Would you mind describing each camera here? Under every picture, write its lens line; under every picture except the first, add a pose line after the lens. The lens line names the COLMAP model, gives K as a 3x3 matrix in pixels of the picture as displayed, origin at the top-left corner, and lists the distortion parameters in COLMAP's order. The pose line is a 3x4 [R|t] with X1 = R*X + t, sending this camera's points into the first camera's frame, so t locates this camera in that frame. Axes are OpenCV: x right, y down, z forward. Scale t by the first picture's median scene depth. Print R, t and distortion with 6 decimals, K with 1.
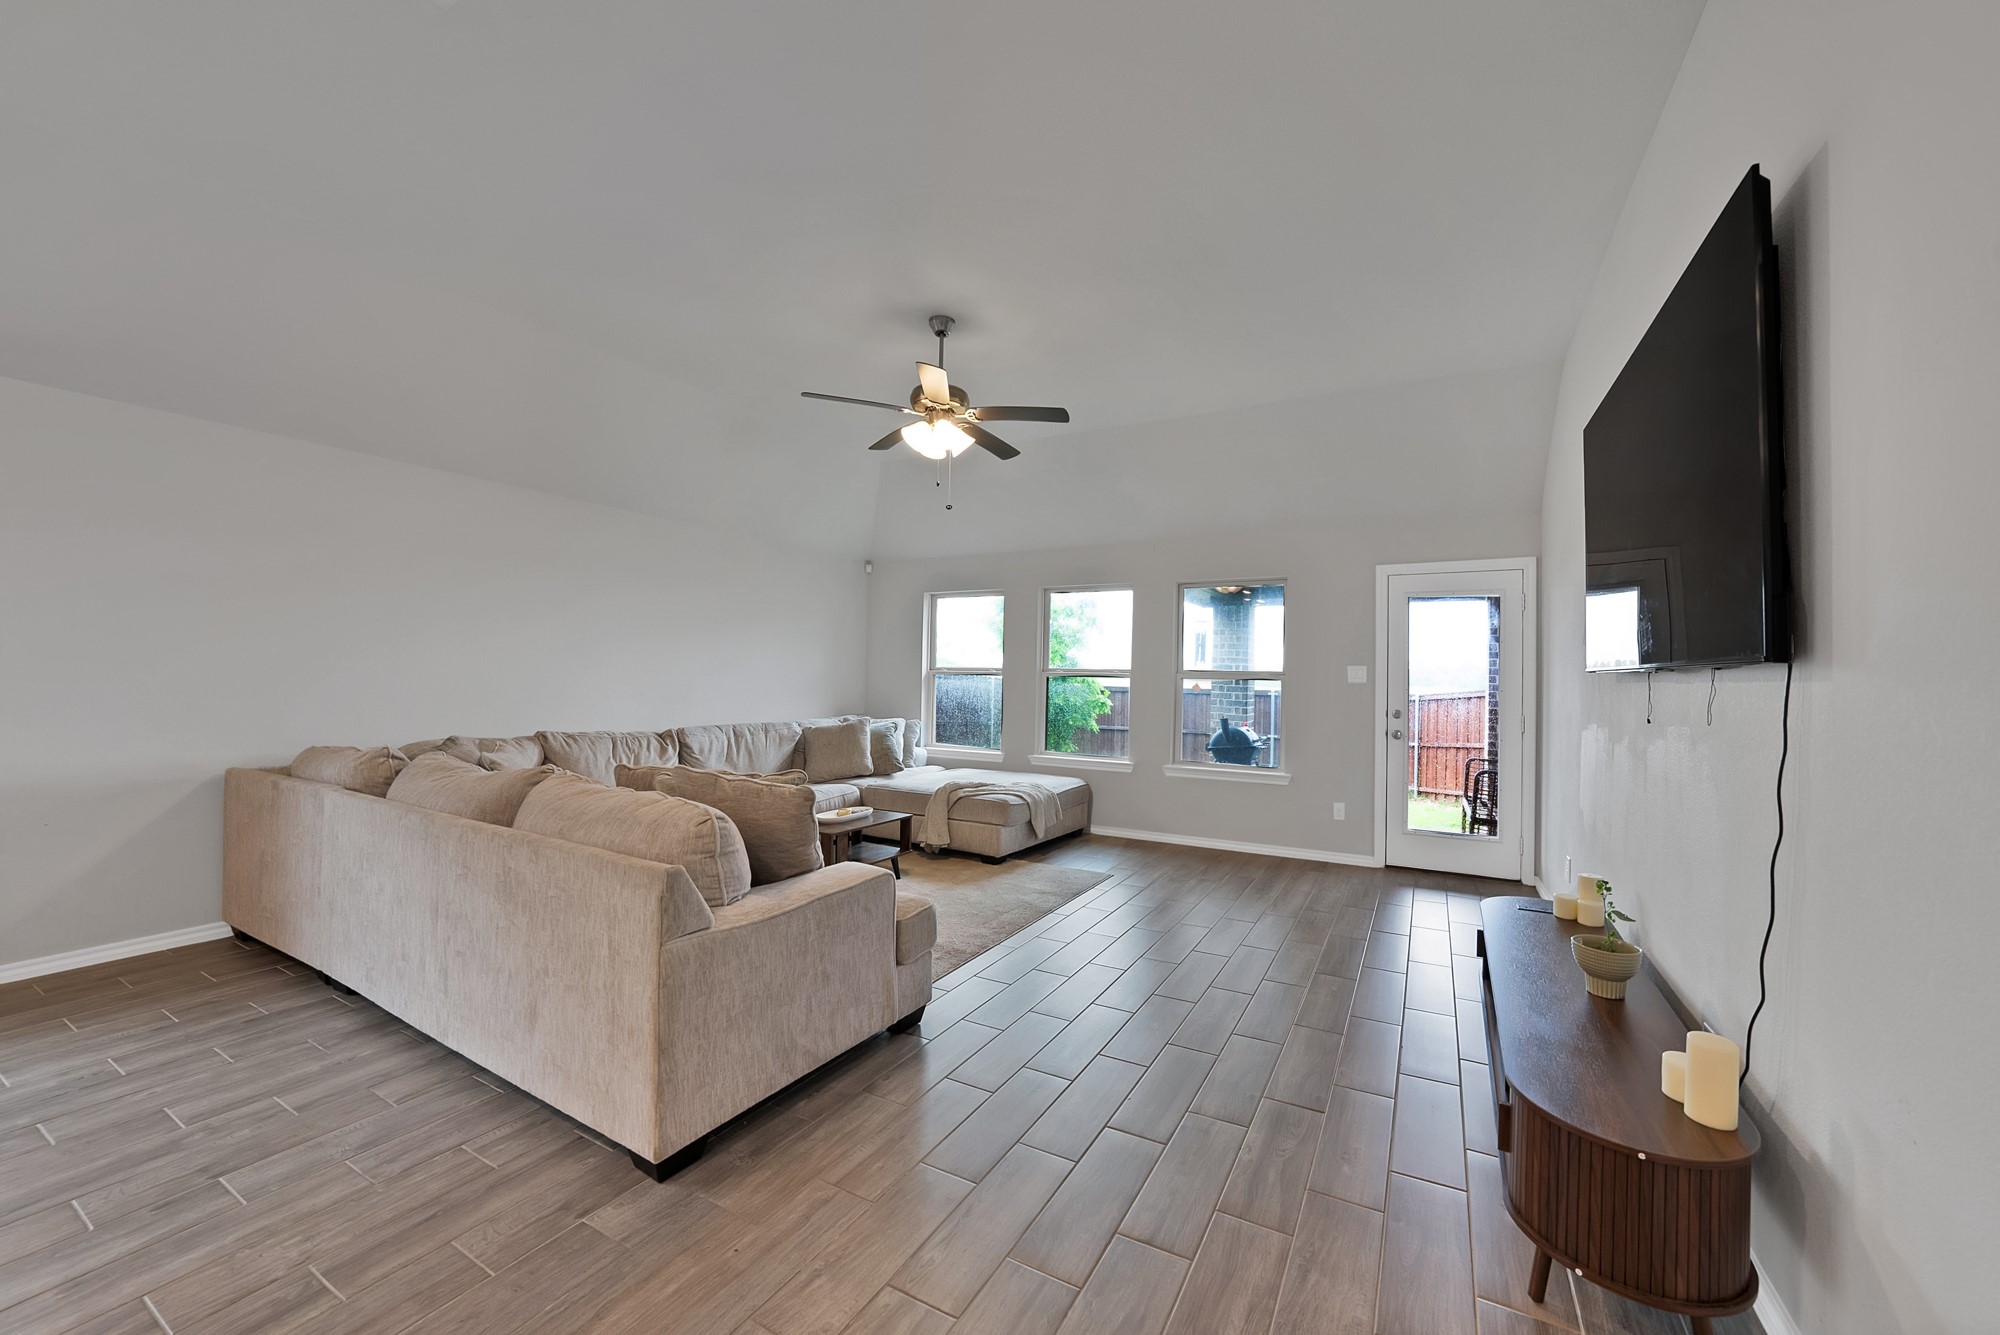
lens RADIAL K [[738.1, 0, 1038.9], [0, 738.1, 669.5], [0, 0, 1]] dist [-0.018743, 0.000276]
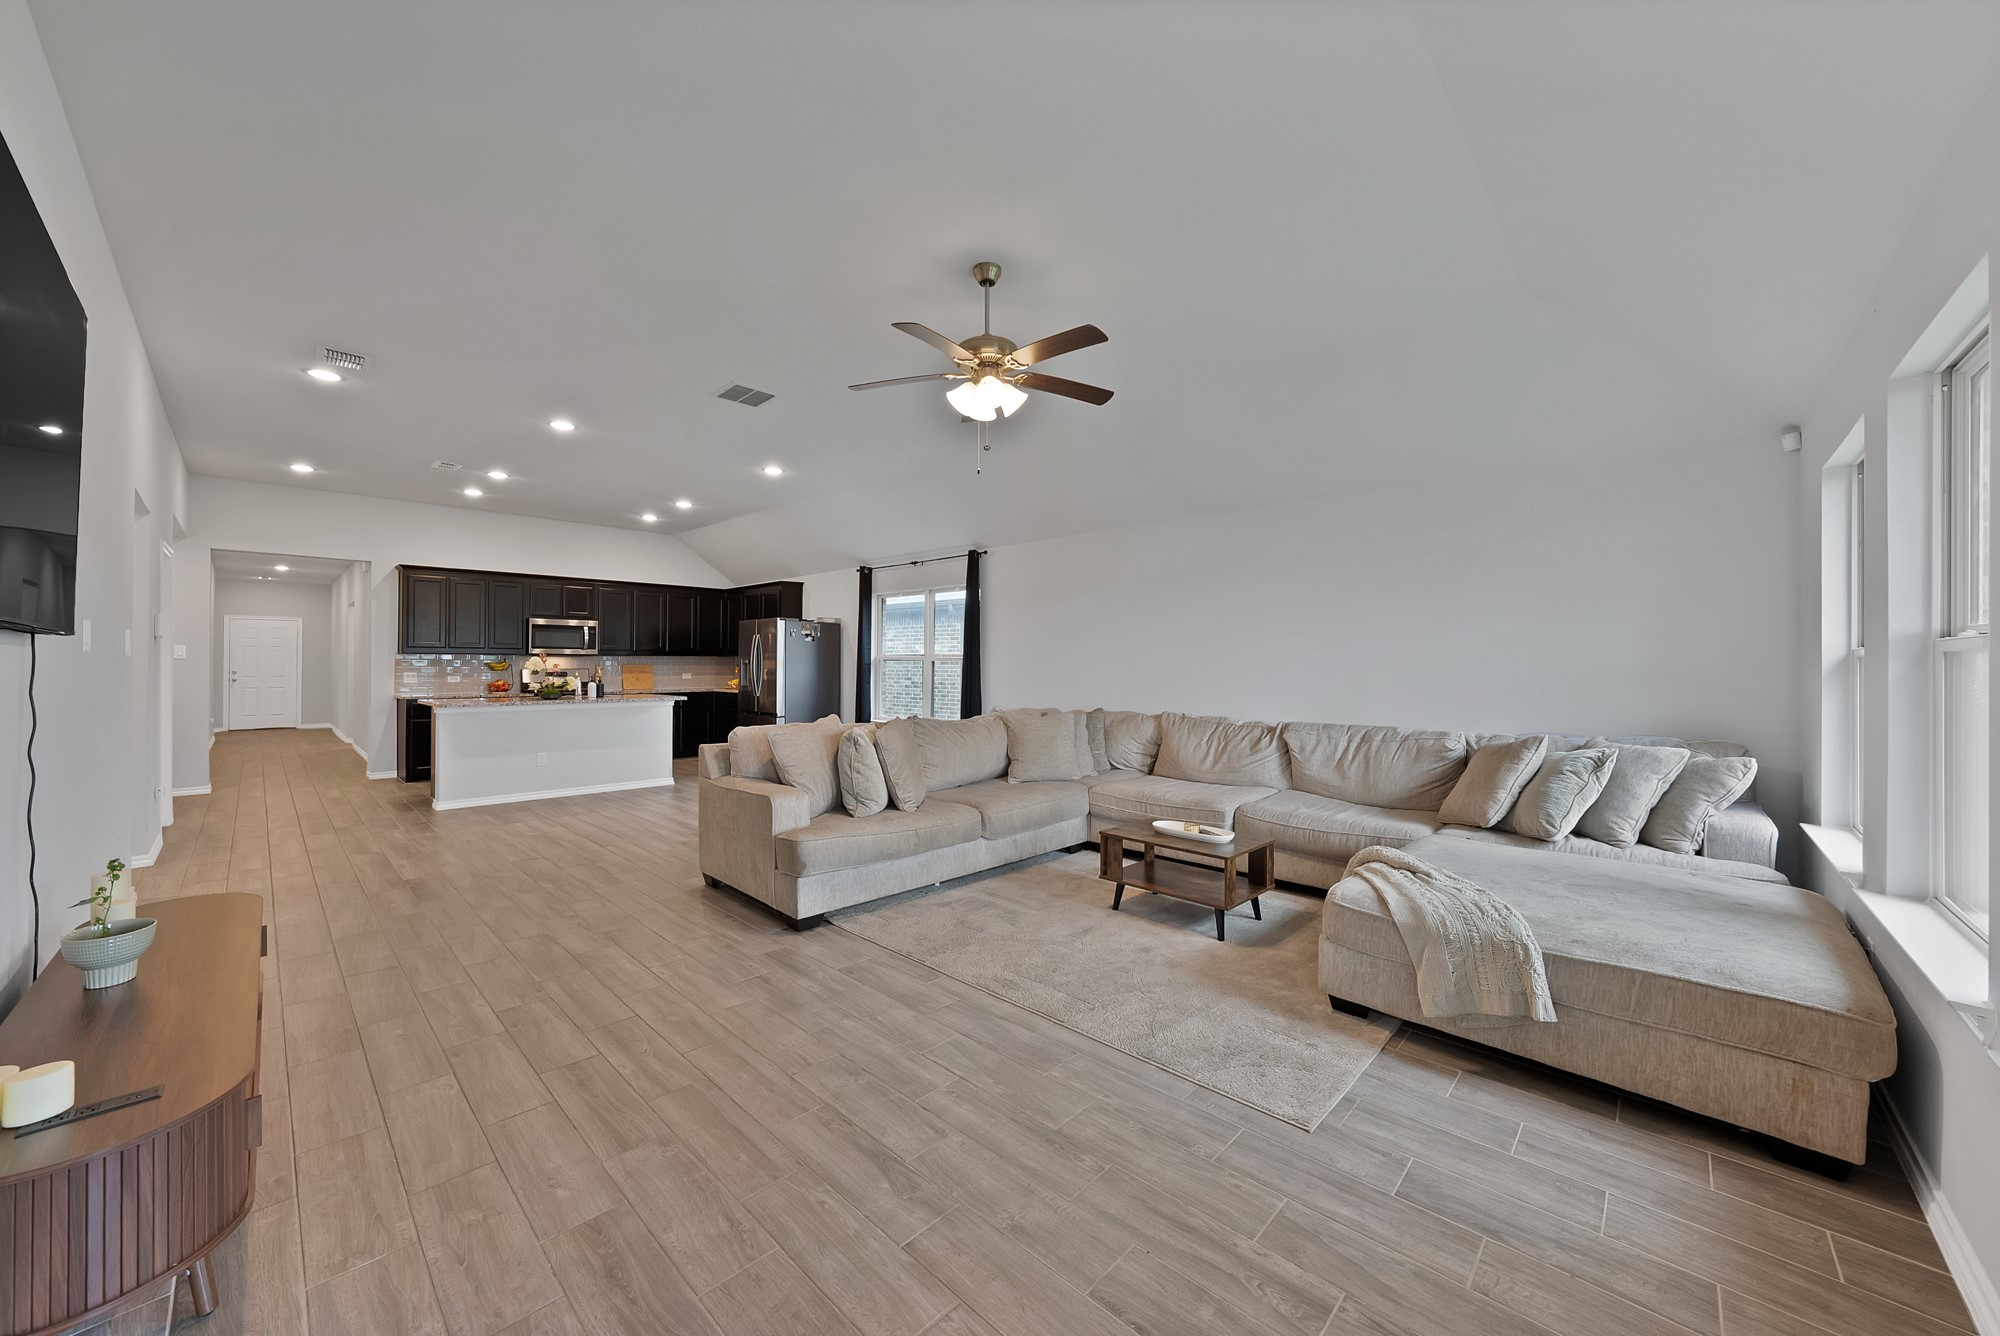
lens RADIAL K [[721.9, 0, 984.3], [0, 721.9, 667.1], [0, 0, 1]] dist [-0.020956, 0.000425]
pose [[-0.276244, -0.015491, -0.960963, 0.736964], [0.003165, 0.999850, -0.017028, 0.033542], [0.961082, -0.007746, -0.276153, 1.280580]]
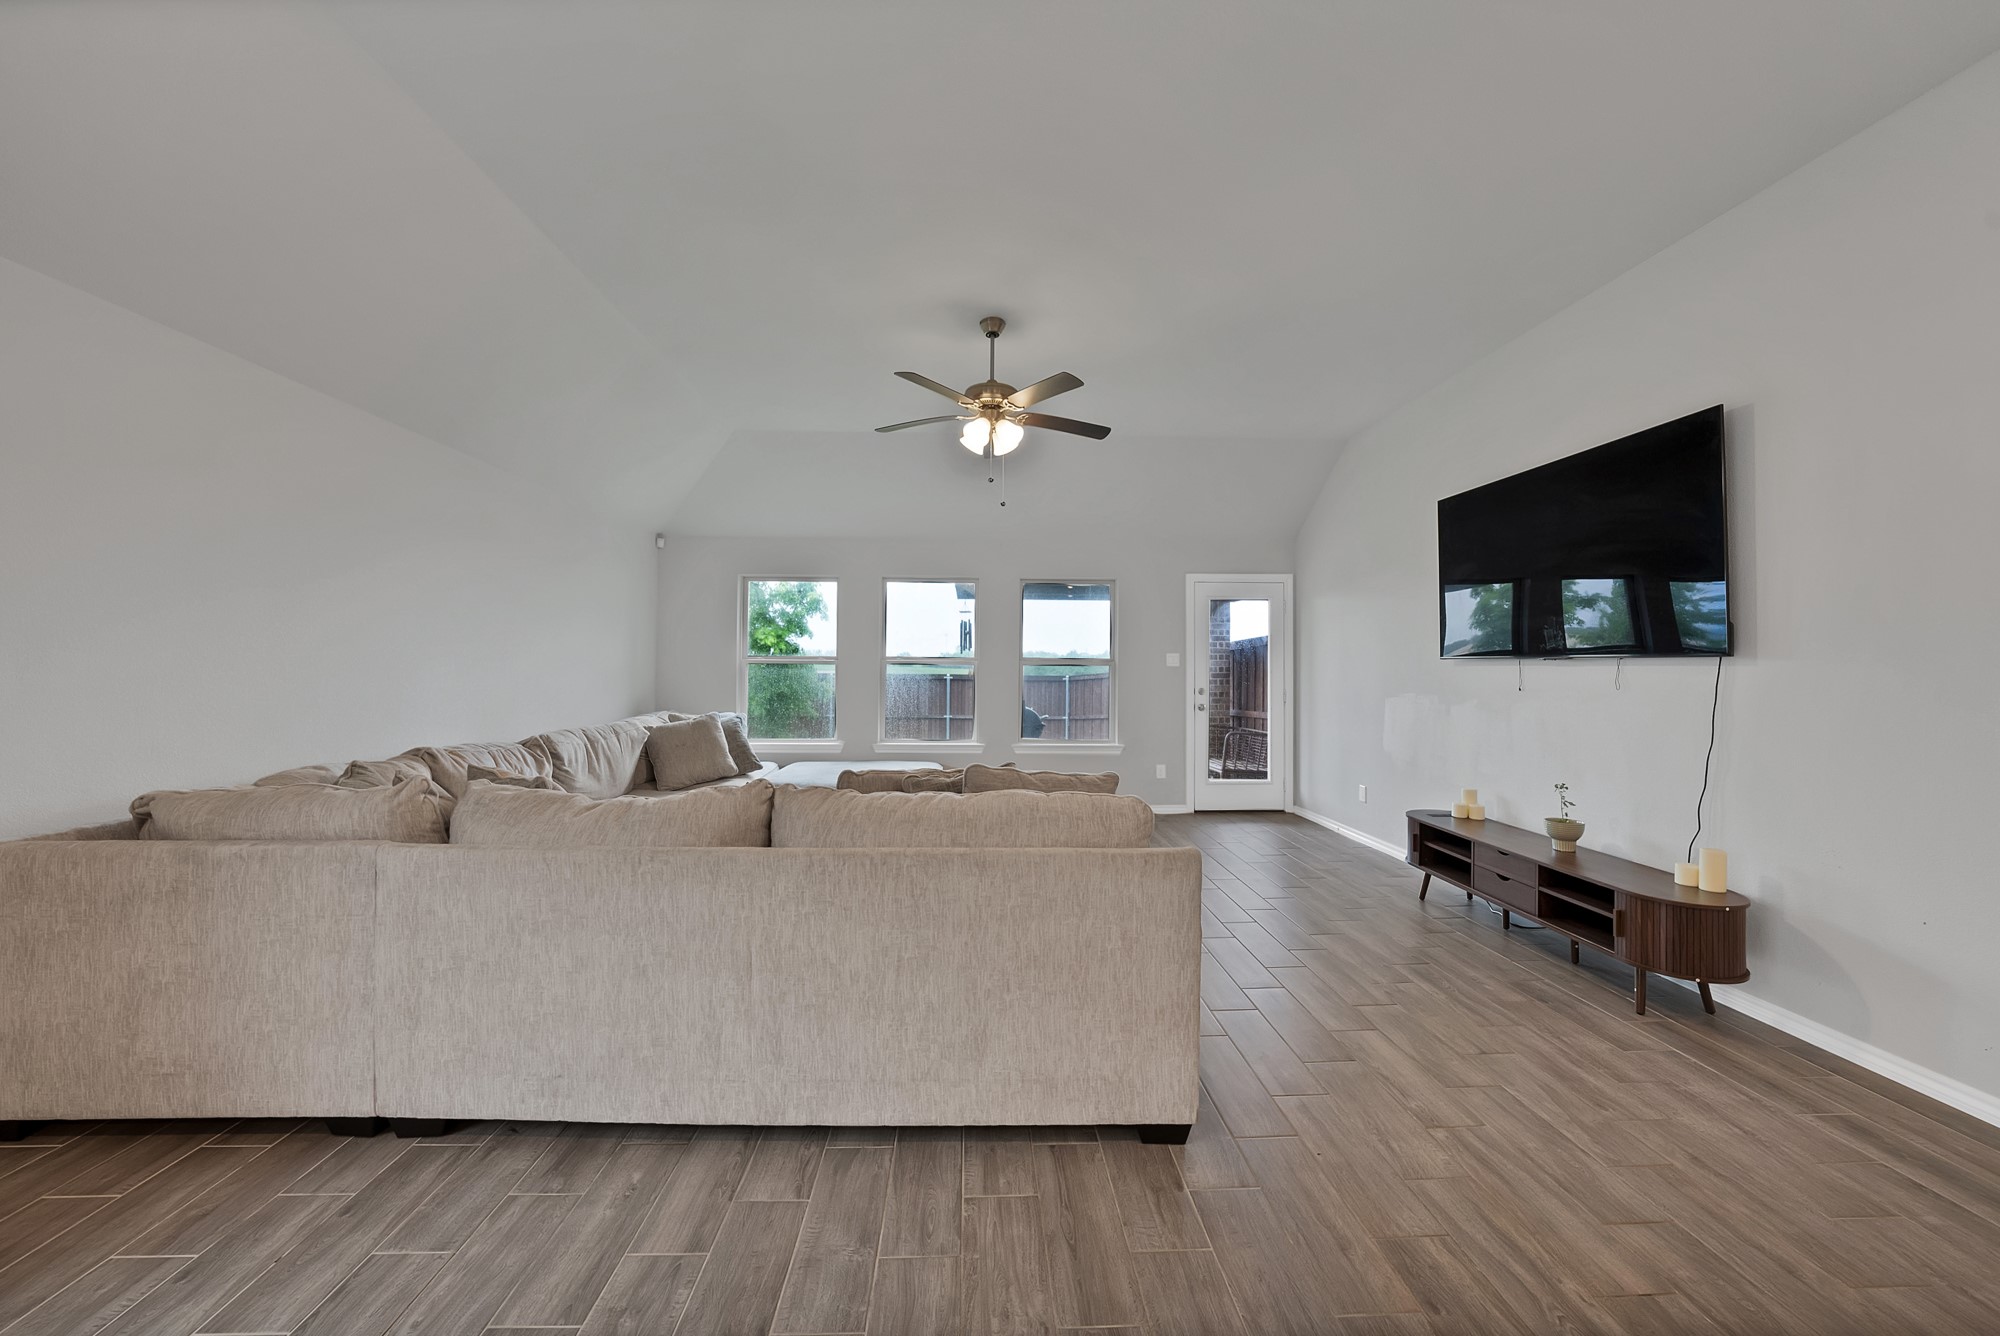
lens RADIAL K [[735.4, 0, 992.0], [0, 735.4, 658.1], [0, 0, 1]] dist [-0.022065, 0.000556]
pose [[0.868008, -0.006834, 0.496503, -0.668840], [0.004134, 0.999970, 0.006537, -0.009770], [-0.496533, -0.003621, 0.868010, 0.110022]]
